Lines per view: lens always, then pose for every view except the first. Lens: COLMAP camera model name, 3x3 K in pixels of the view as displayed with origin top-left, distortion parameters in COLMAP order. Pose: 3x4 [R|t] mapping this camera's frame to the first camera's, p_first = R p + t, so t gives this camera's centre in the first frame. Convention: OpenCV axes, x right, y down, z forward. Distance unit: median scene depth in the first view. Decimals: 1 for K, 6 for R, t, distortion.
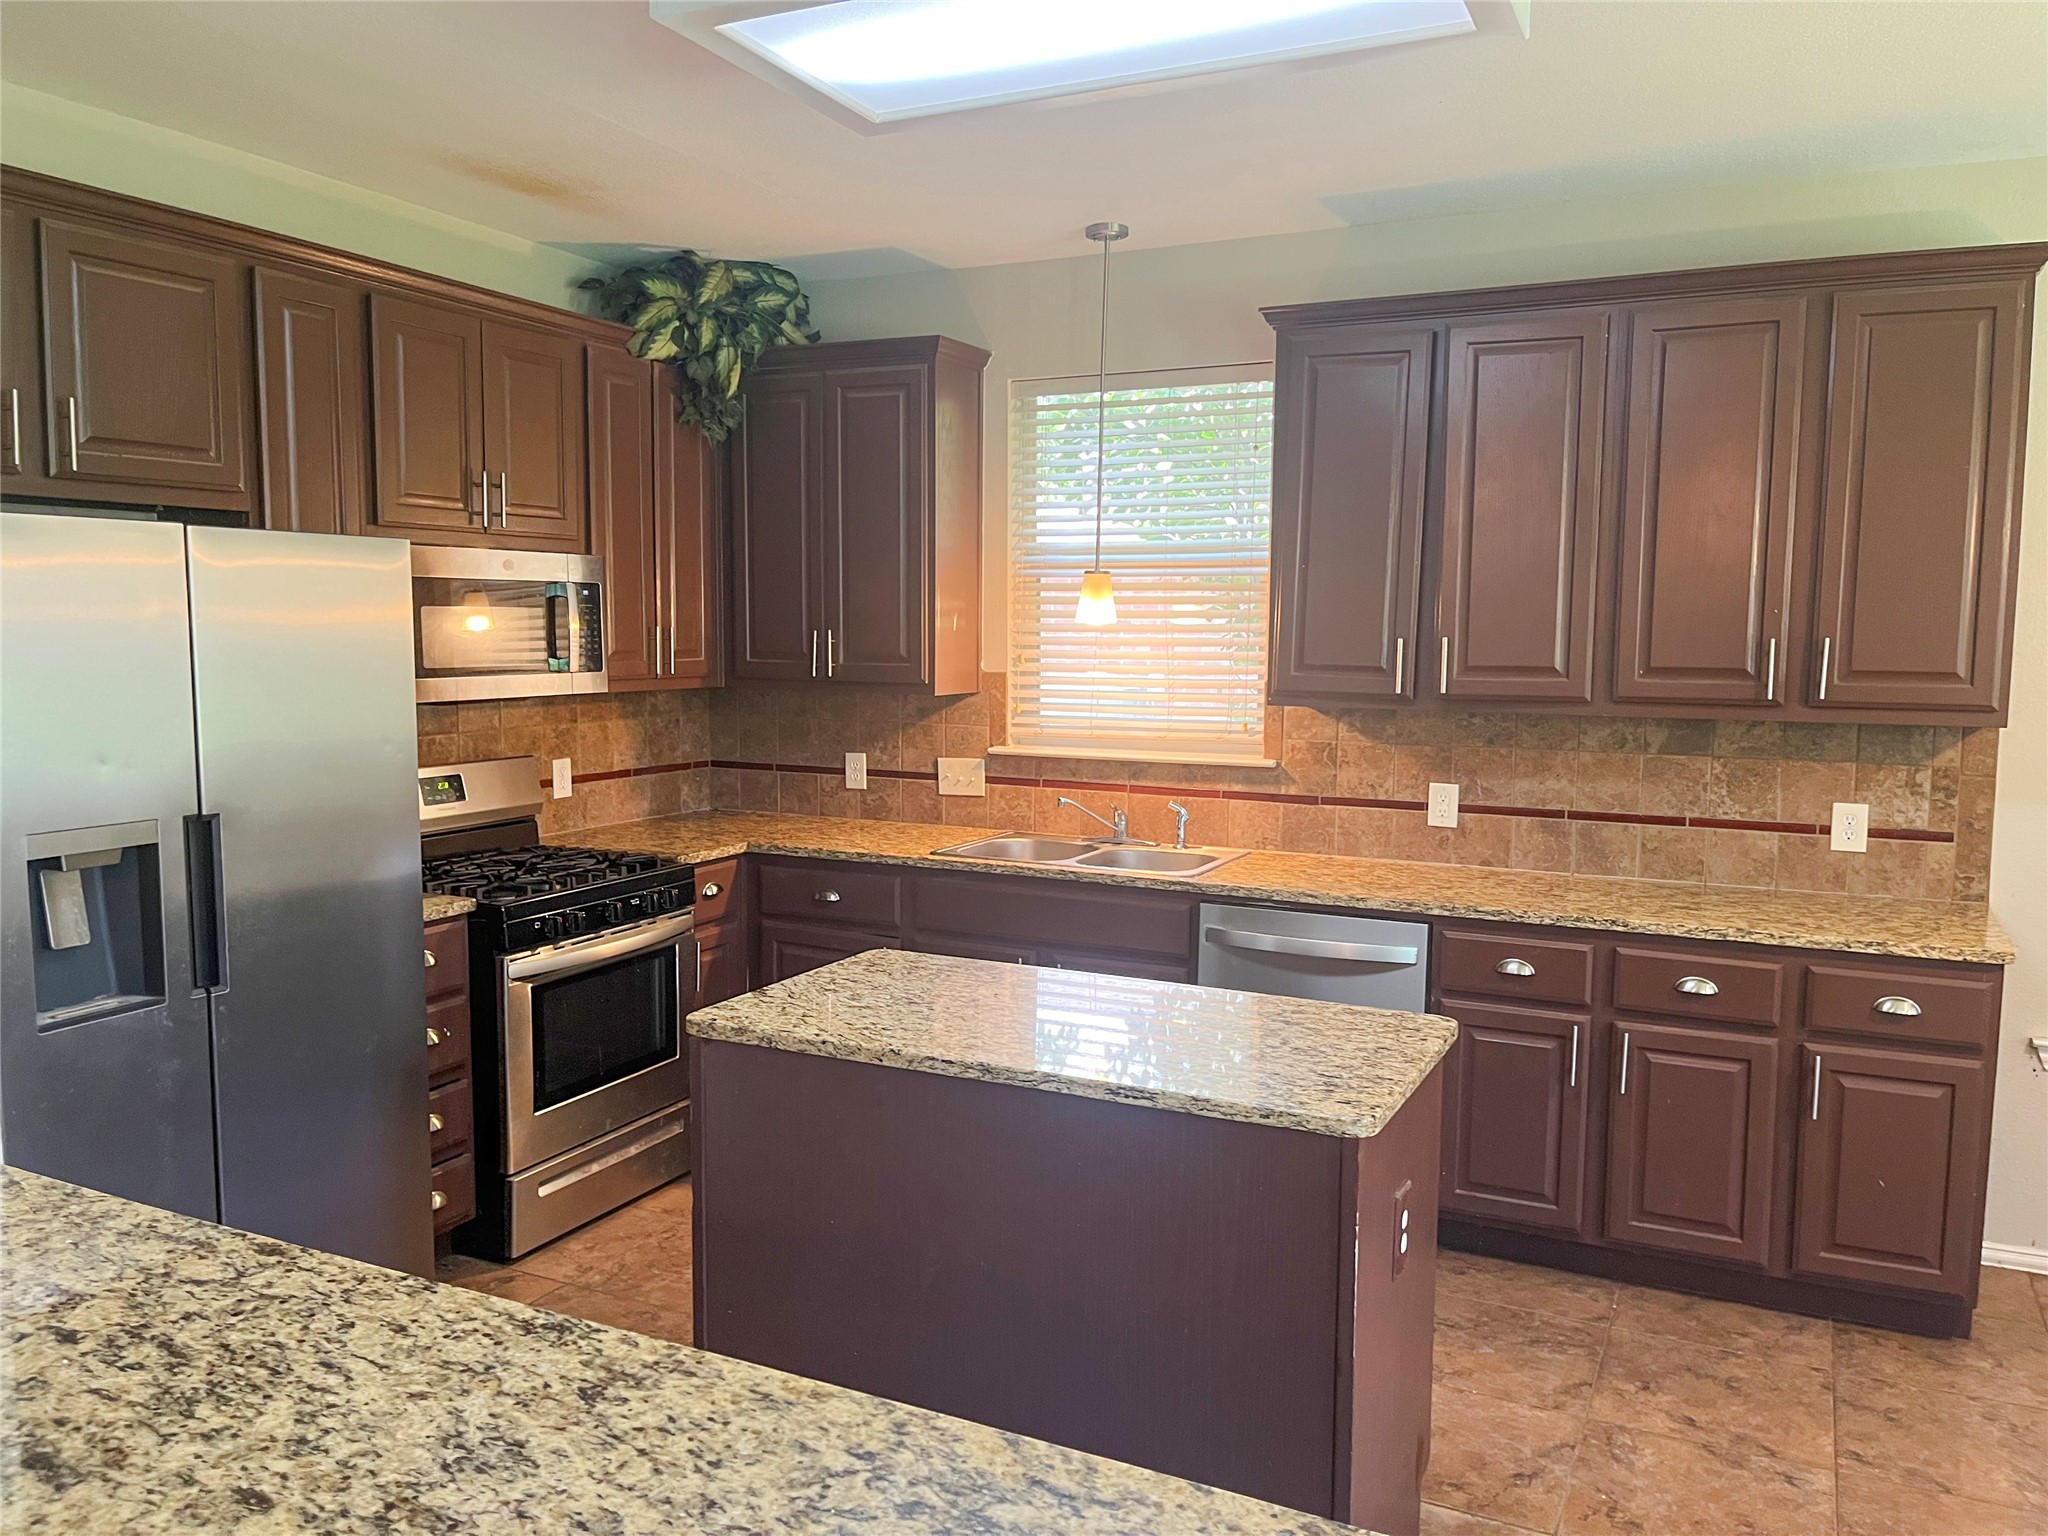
lens RADIAL K [[1546.6, 0, 1024.0], [0, 1546.6, 768.0], [0, 0, 1]] dist [0.057334, -0.100917]
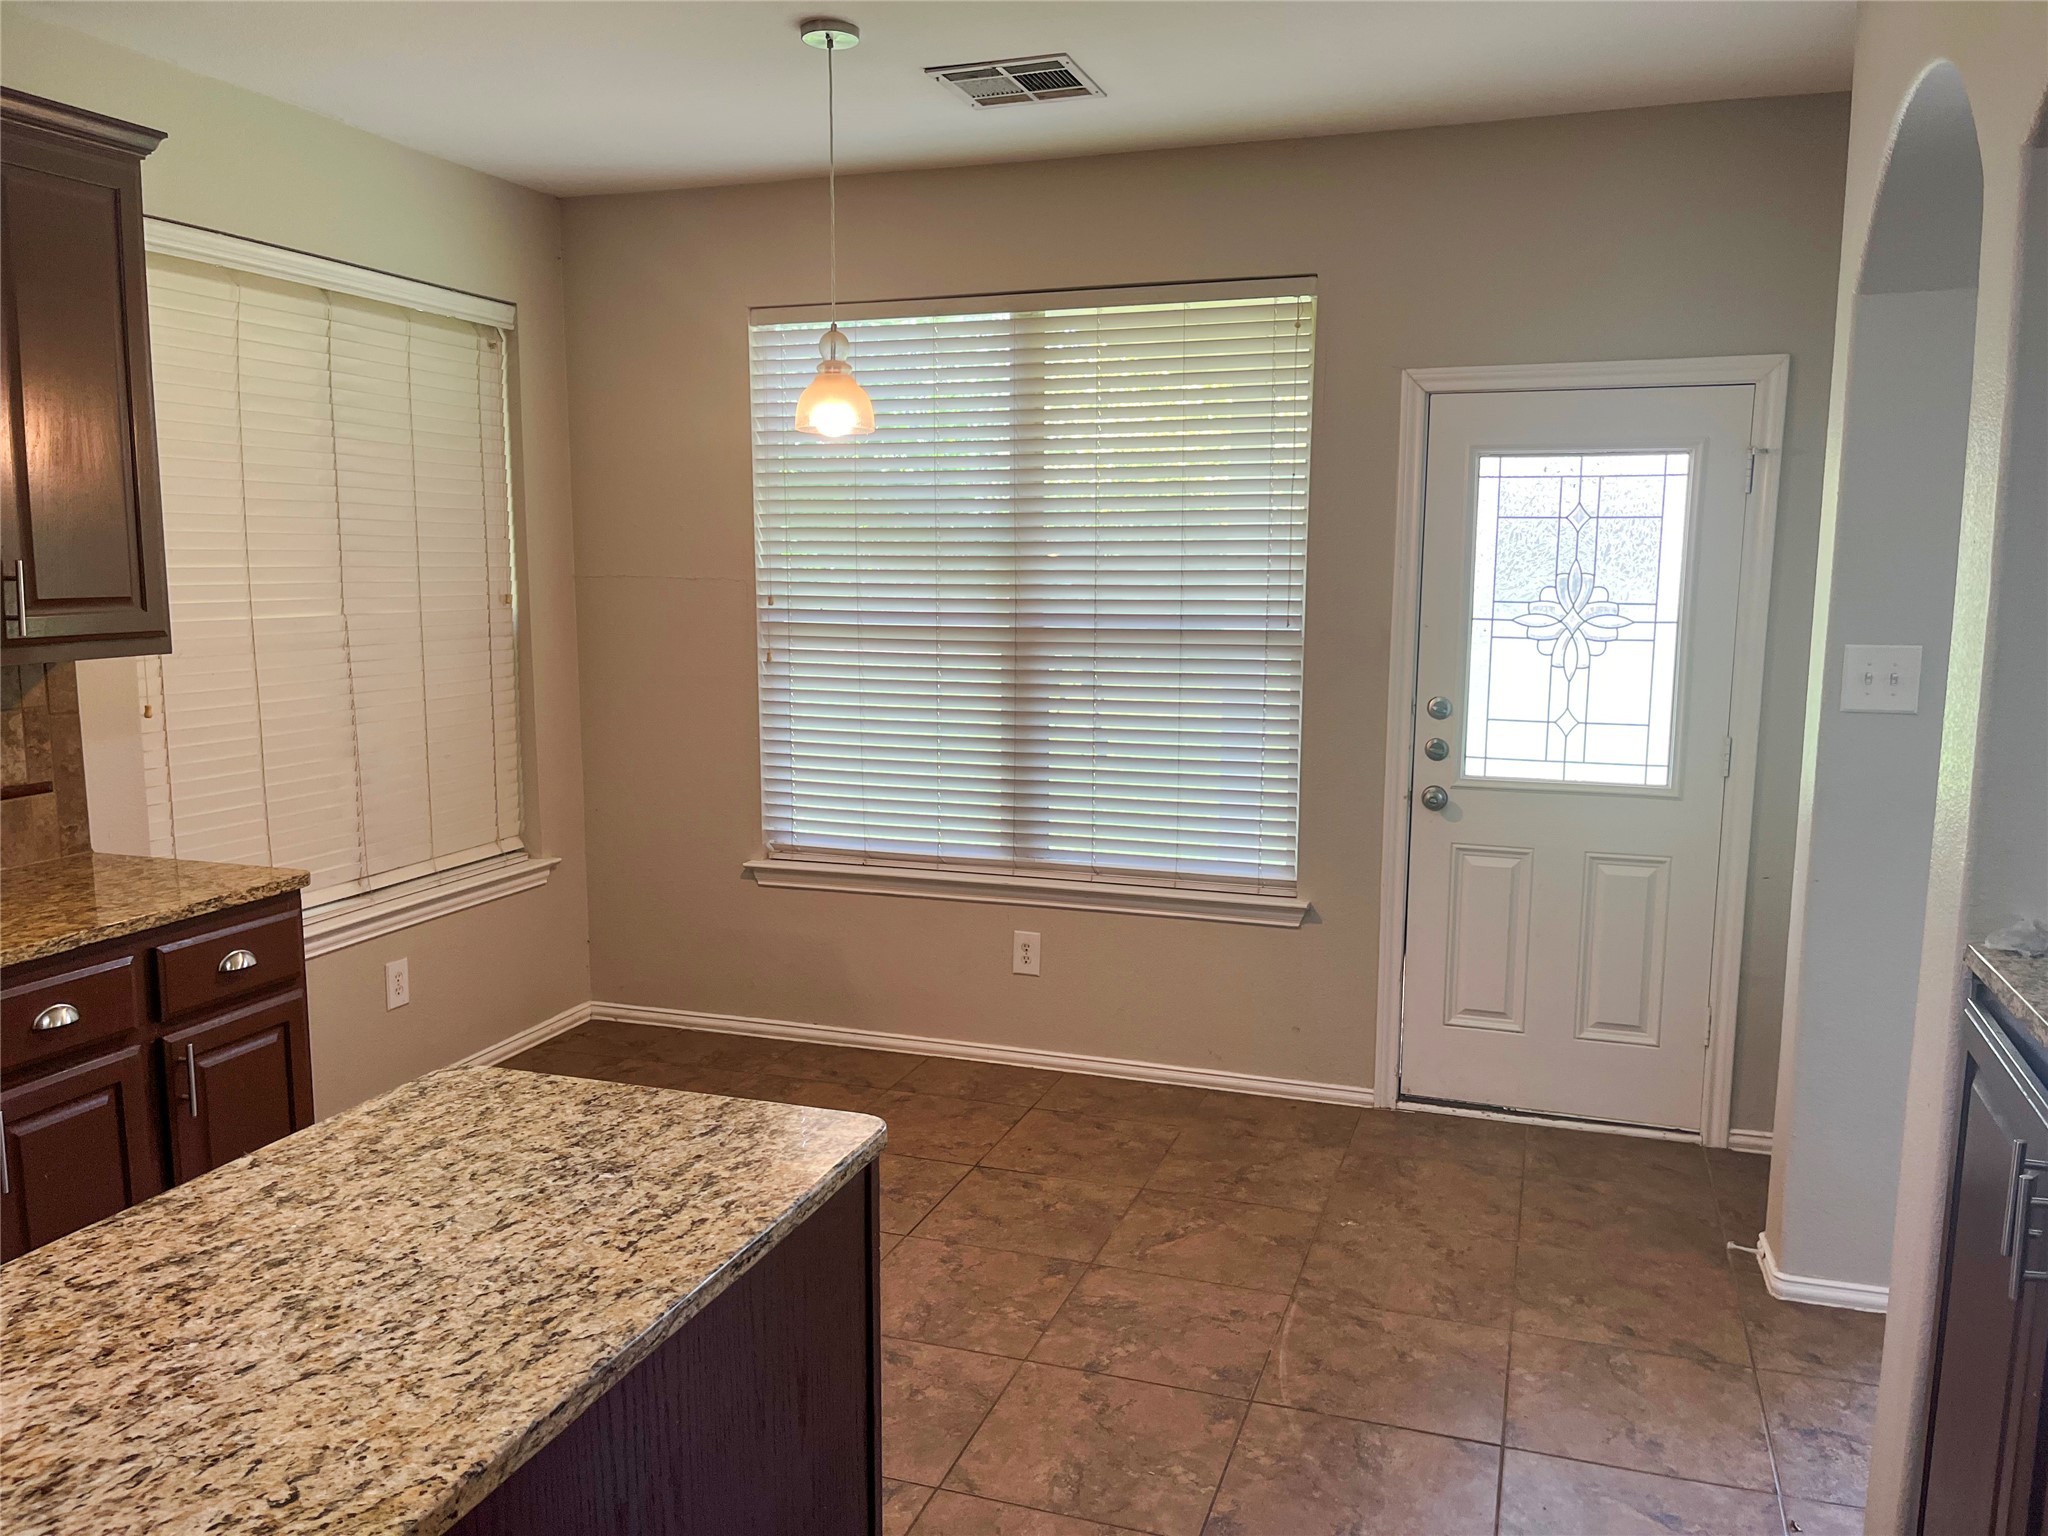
lens RADIAL K [[1548.9, 0, 1022.9], [0, 1548.9, 774.1], [0, 0, 1]] dist [0.060794, -0.092681]
pose [[-0.125774, -0.146166, 0.981232, -0.350048], [0.091727, 0.983136, 0.158208, -0.053312], [-0.987809, 0.109904, -0.110246, 0.570652]]
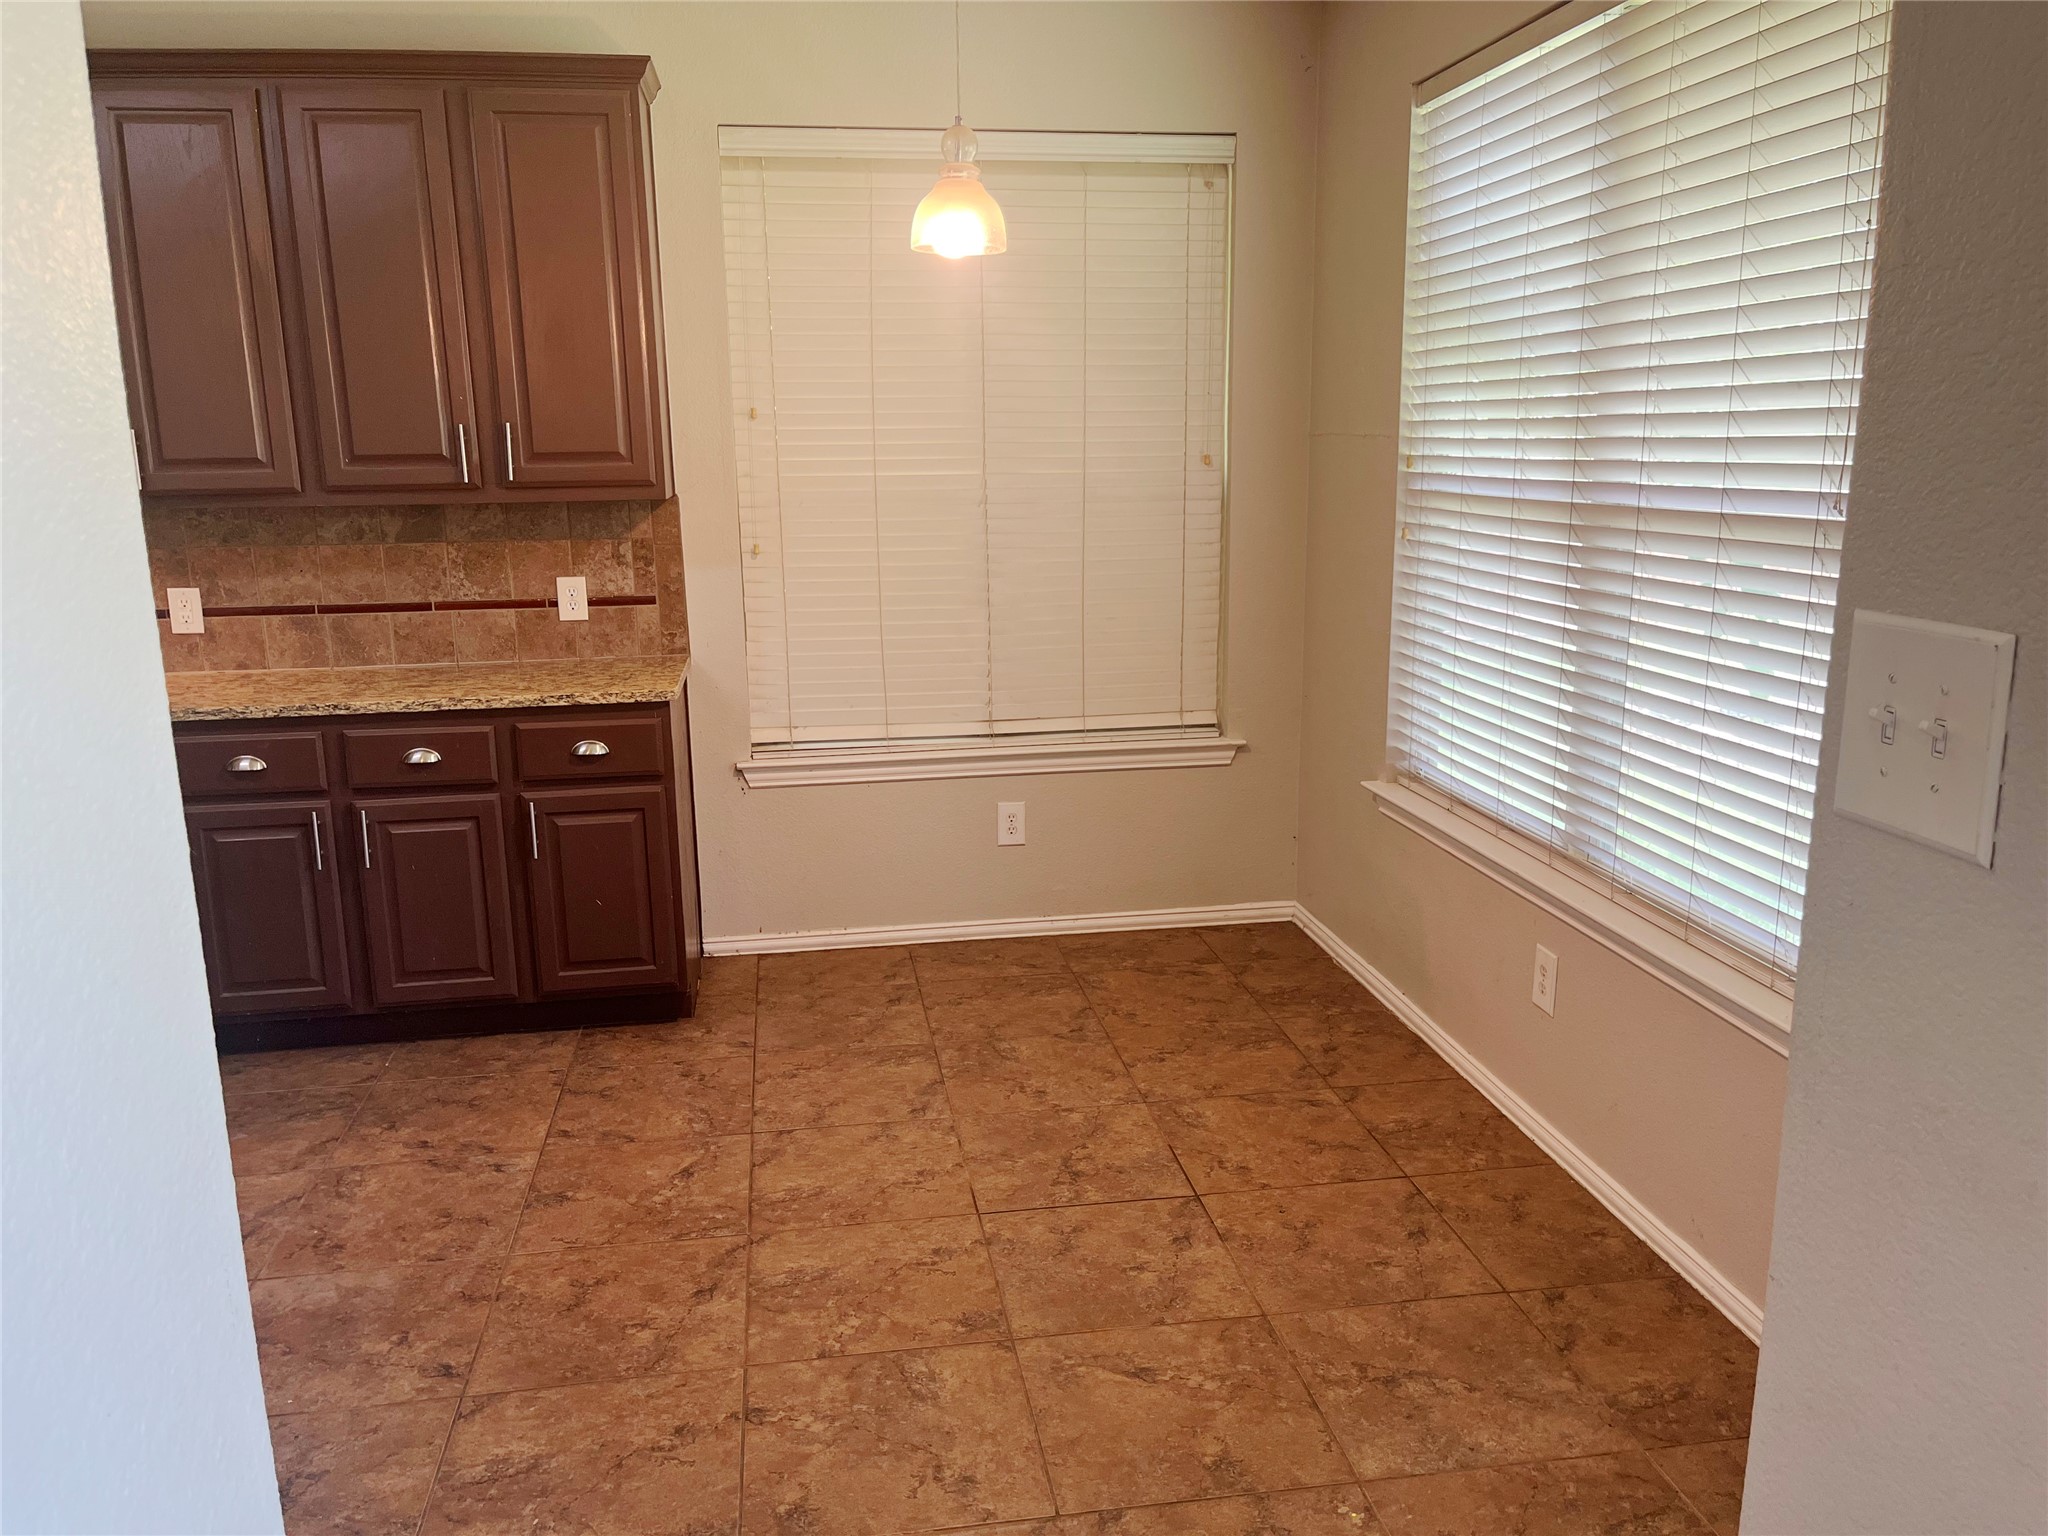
lens RADIAL K [[1548.9, 0, 1022.9], [0, 1548.9, 774.1], [0, 0, 1]] dist [0.060794, -0.092681]
pose [[0.812865, -0.142750, 0.564688, 0.154481], [0.075314, 0.987123, 0.141125, 0.030711], [-0.577562, -0.072187, 0.813149, -0.102756]]
